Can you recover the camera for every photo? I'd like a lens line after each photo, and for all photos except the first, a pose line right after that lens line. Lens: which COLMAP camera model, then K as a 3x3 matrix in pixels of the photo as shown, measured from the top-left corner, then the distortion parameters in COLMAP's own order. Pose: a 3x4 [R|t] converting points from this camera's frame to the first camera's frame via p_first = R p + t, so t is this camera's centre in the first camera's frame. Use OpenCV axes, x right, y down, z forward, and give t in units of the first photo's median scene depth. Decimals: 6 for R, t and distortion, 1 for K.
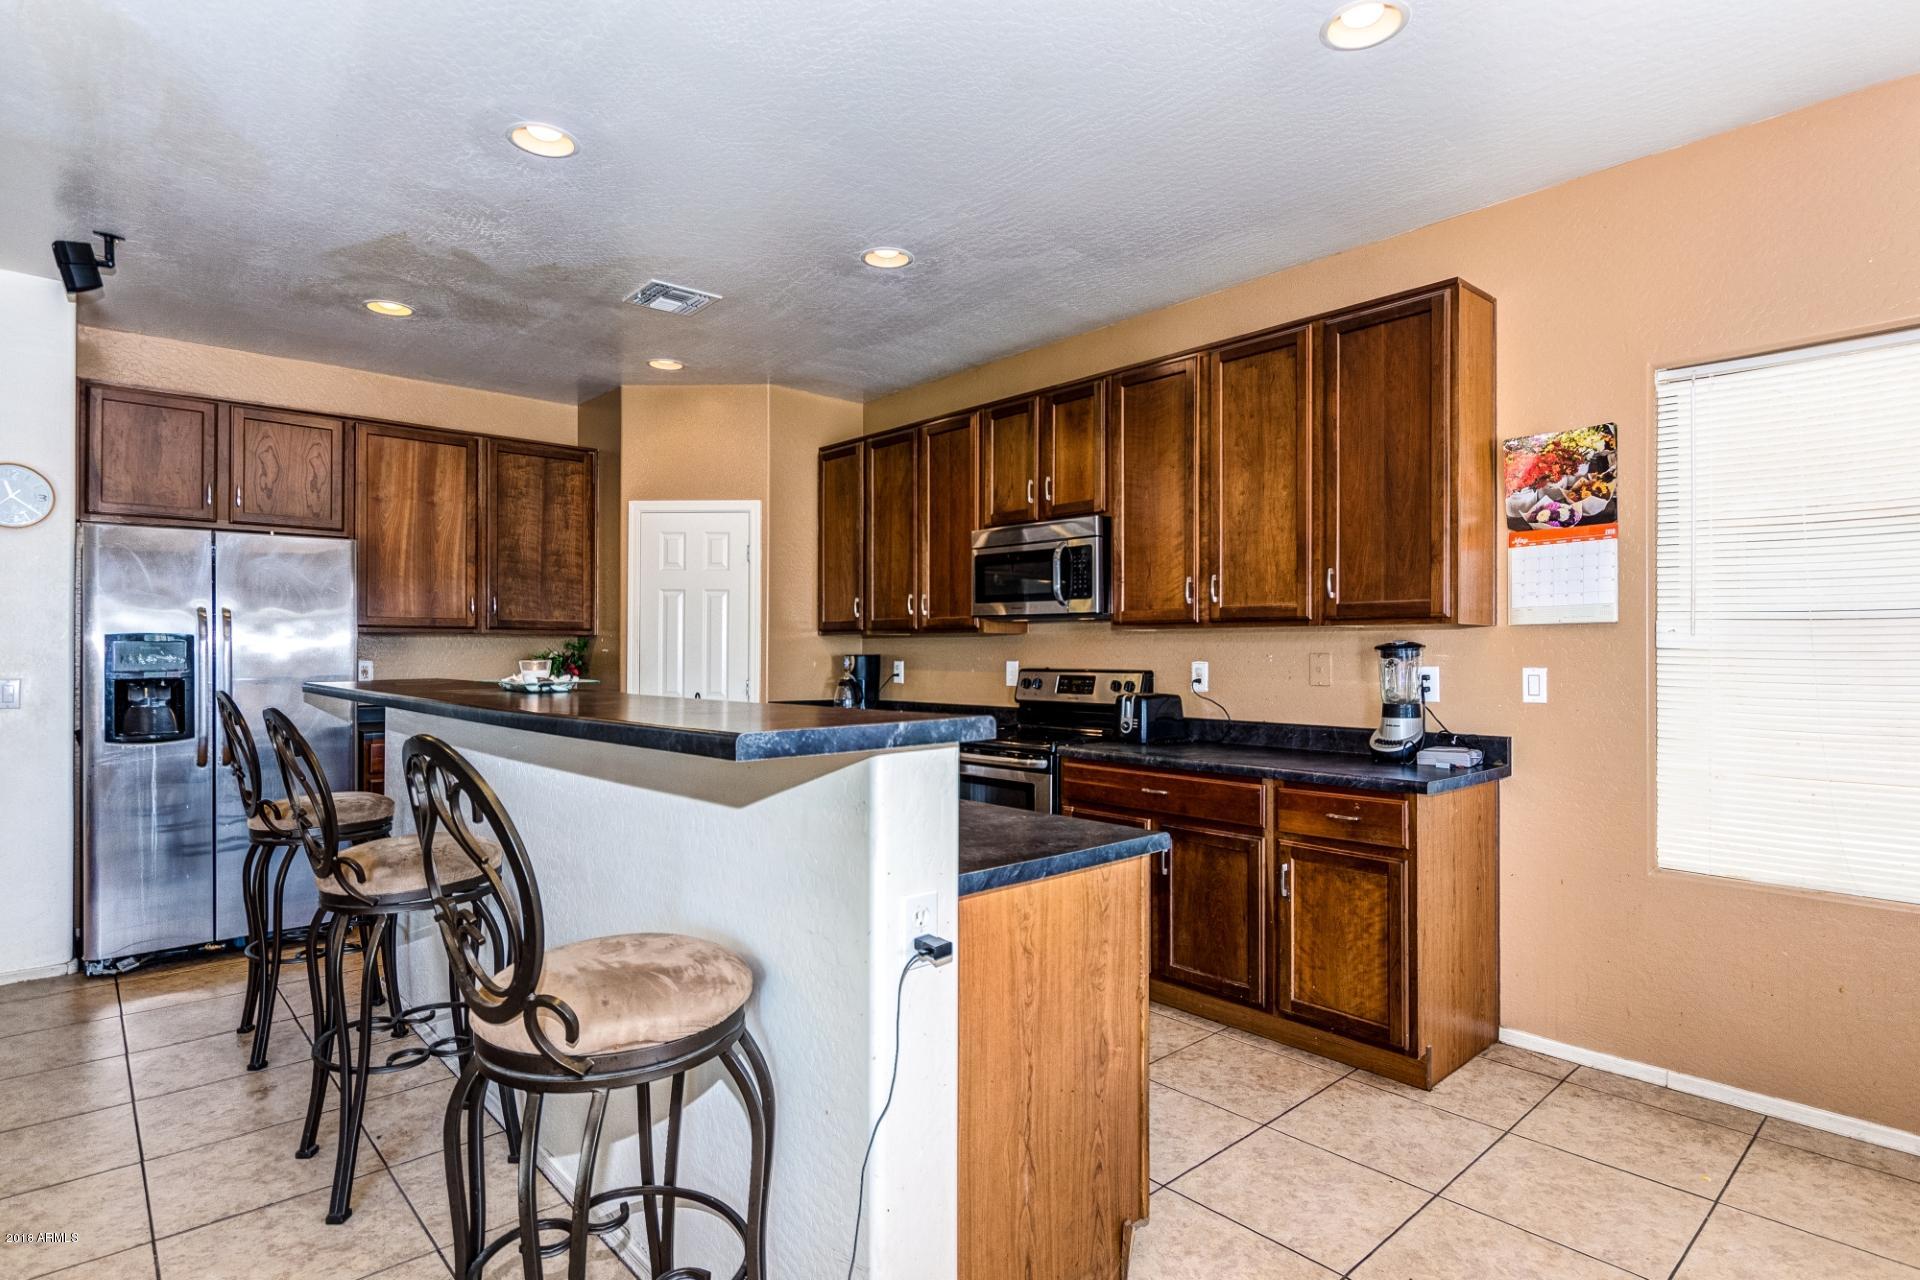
lens RADIAL K [[988.4, 0, 960.0], [0, 988.4, 640.0], [0, 0, 1]] dist [0.015576, -0.000569]
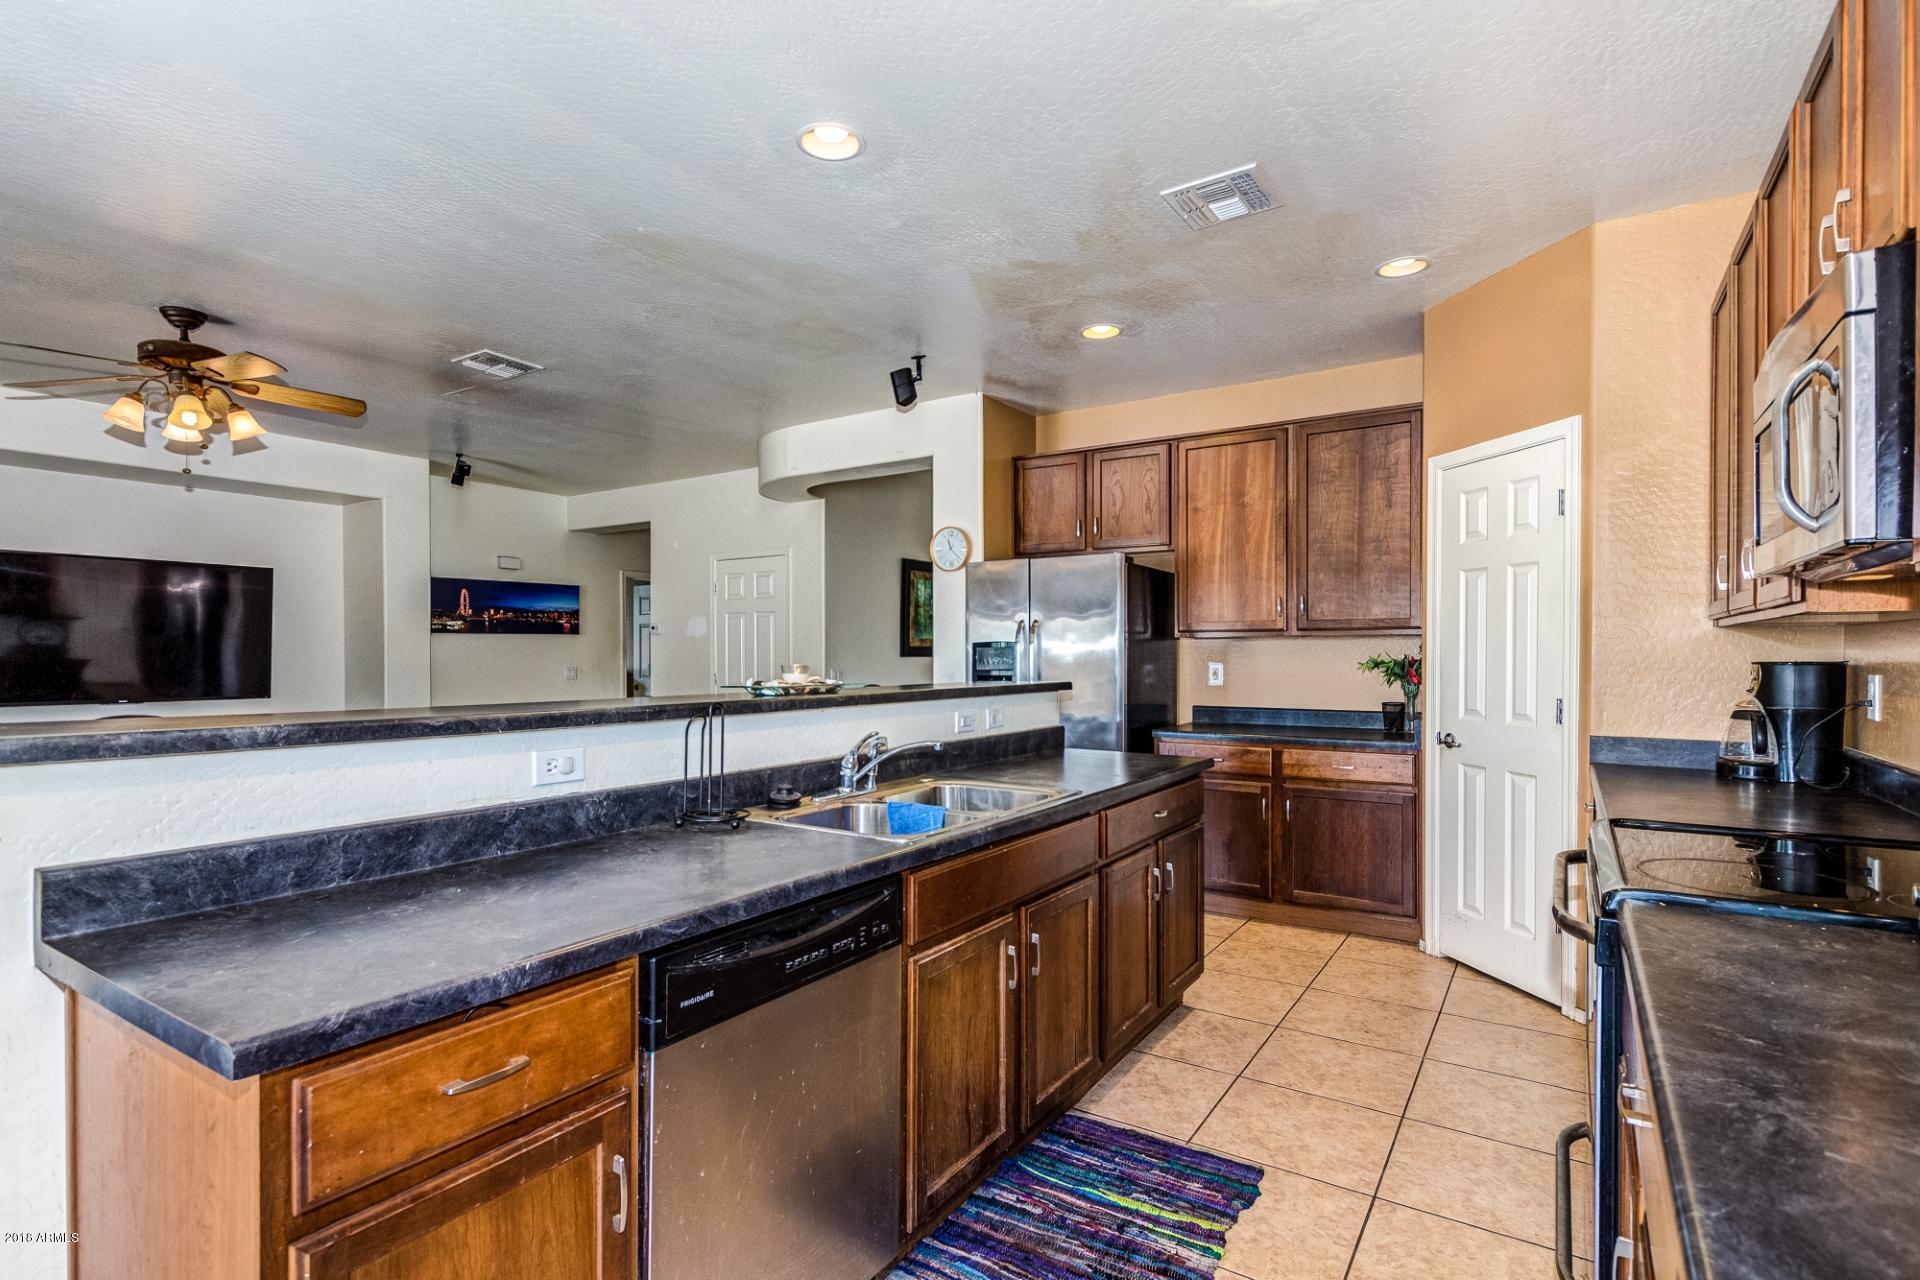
lens RADIAL K [[927.3, 0, 960.0], [0, 927.3, 640.0], [0, 0, 1]] dist [-0.024954, -0.000179]
pose [[0.257740, -0.016789, -0.966068, 0.282139], [0.010946, 0.999836, -0.014456, 0.006460], [0.966152, -0.006849, 0.257881, 0.502114]]
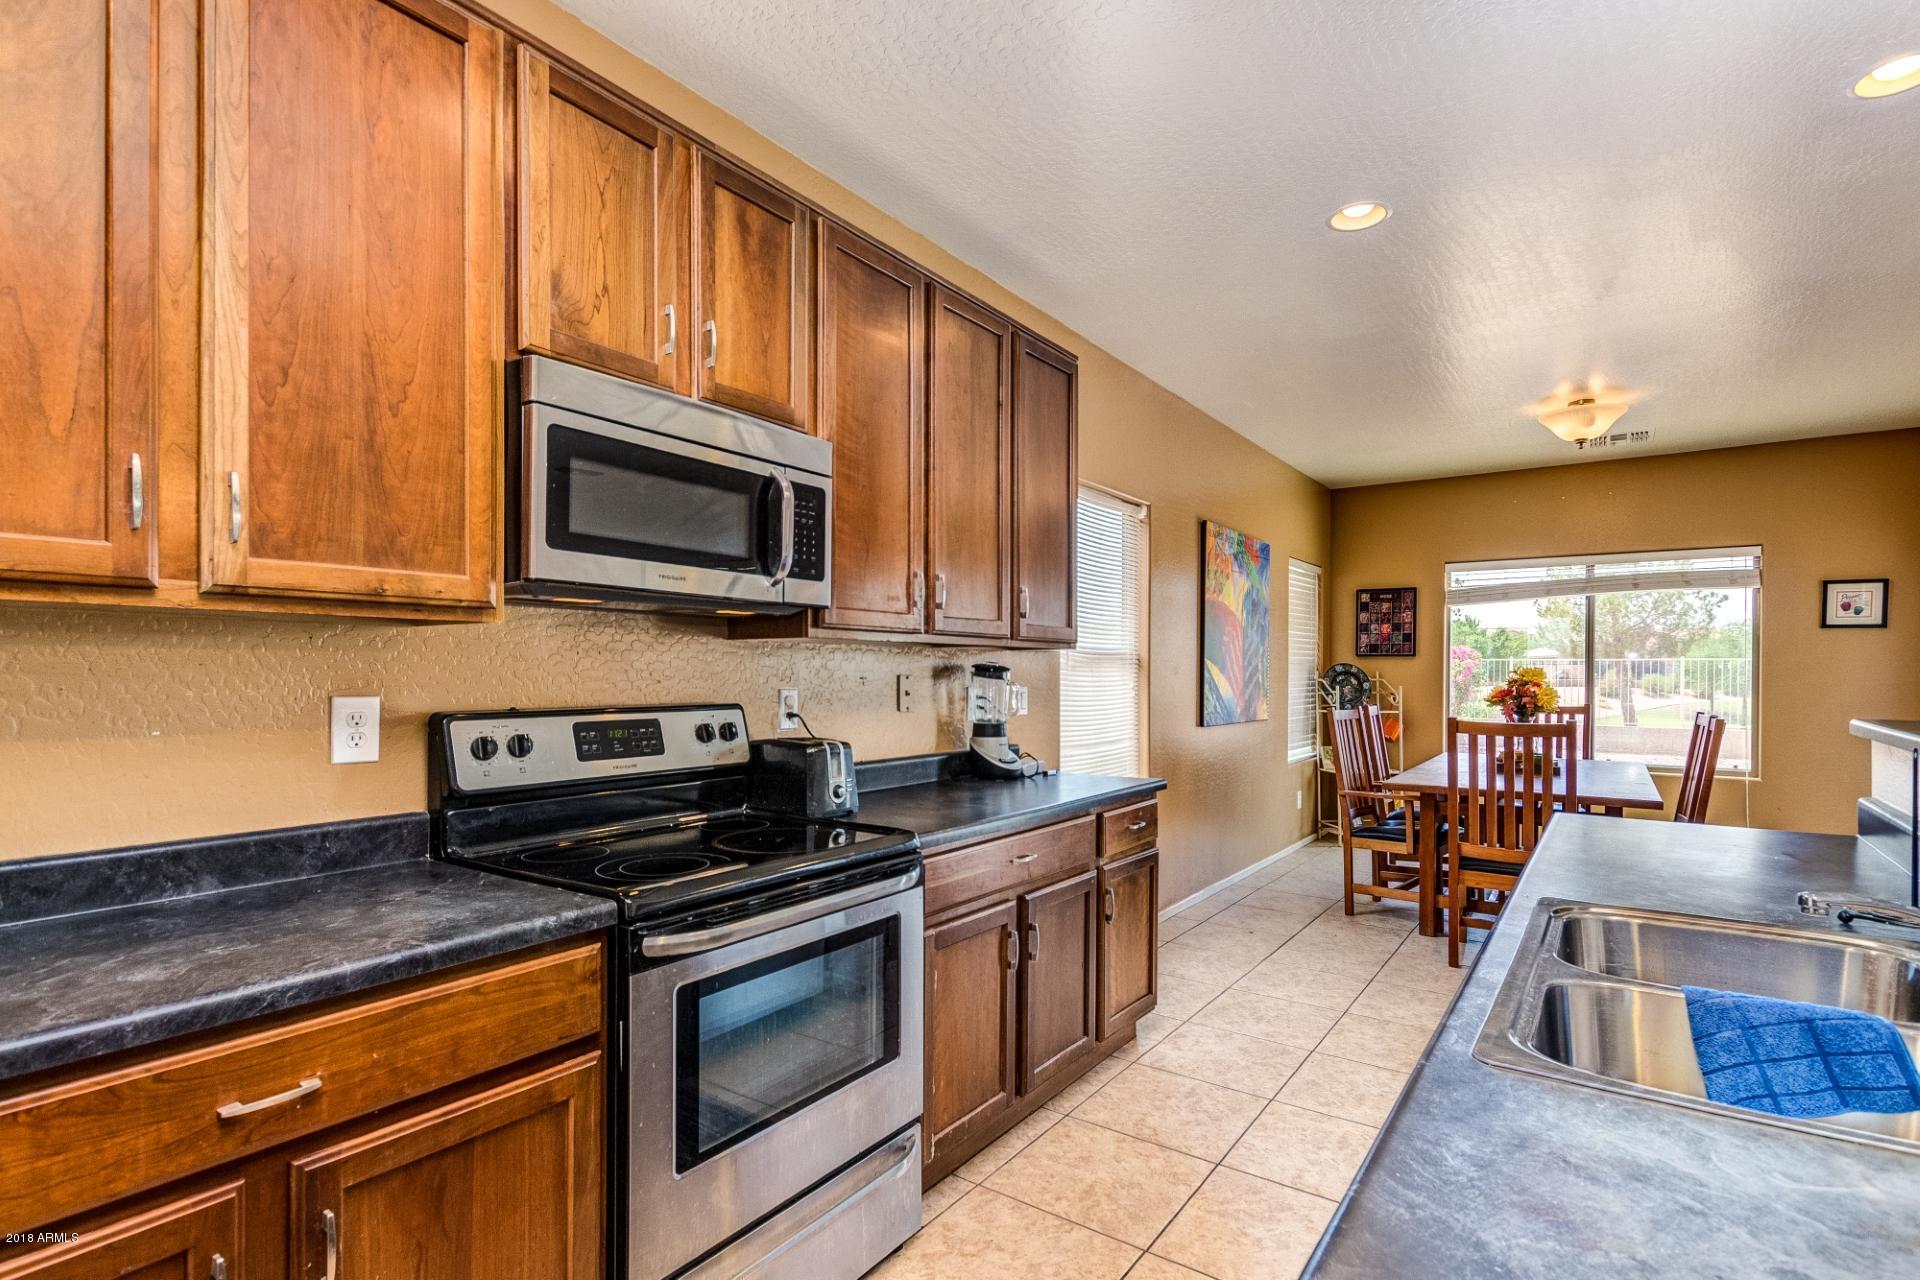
lens RADIAL K [[916.6, 0, 929.6], [0, 916.6, 672.7], [0, 0, 1]] dist [-0.001271, 0.000011]
pose [[-0.192387, 0.002253, 0.981317, -0.327022], [-0.010054, 0.999940, -0.004266, 0.010910], [-0.981268, -0.010687, -0.192353, 0.837543]]
